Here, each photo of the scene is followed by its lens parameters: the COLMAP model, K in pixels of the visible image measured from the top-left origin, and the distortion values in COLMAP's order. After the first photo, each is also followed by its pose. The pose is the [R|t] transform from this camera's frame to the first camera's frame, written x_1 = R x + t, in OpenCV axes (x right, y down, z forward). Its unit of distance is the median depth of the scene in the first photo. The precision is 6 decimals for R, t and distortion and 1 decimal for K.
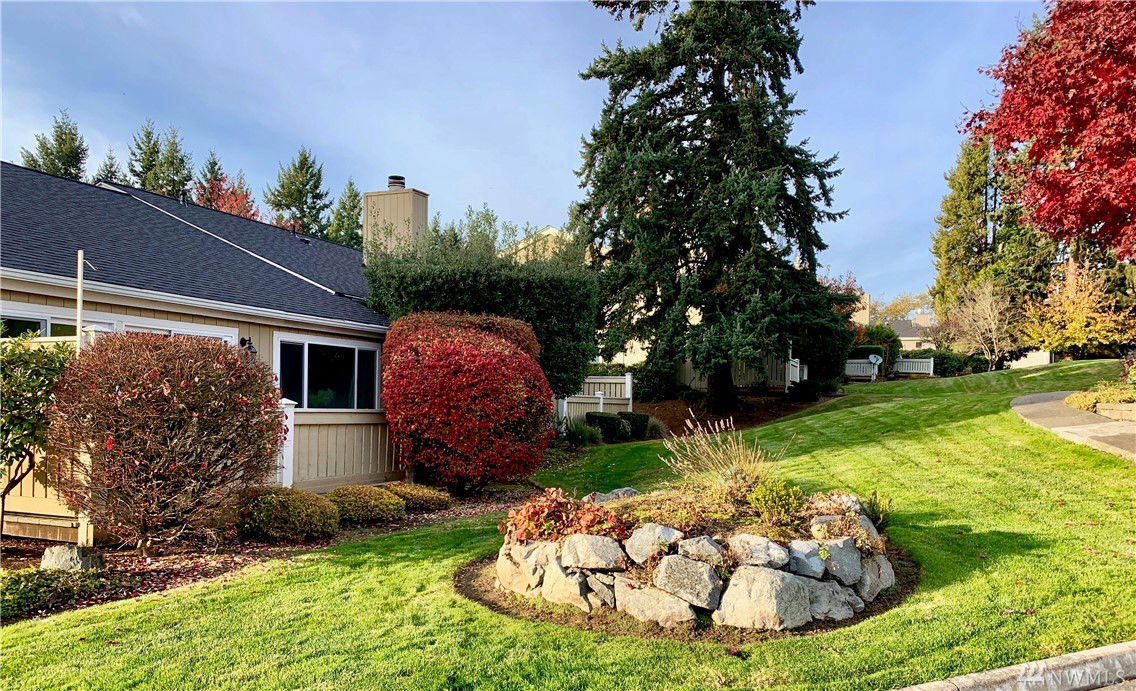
lens RADIAL K [[856.4, 0, 567.7], [0, 856.4, 412.8], [0, 0, 1]] dist [0.115391, -0.206197]
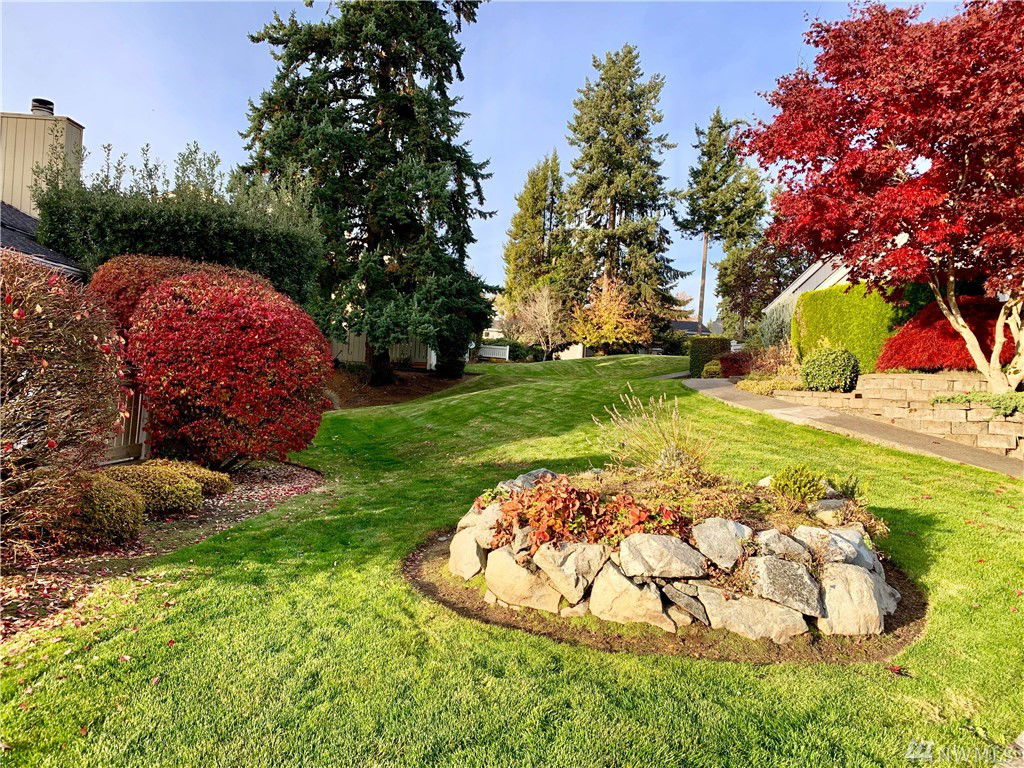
lens RADIAL K [[775.1, 0, 512.0], [0, 775.1, 384.0], [0, 0, 1]] dist [0.028440, -0.034132]
pose [[0.903698, 0.036637, 0.426600, -0.084608], [-0.035263, 0.999316, -0.011121, 0.002653], [-0.426716, -0.004993, 0.904372, 0.080464]]
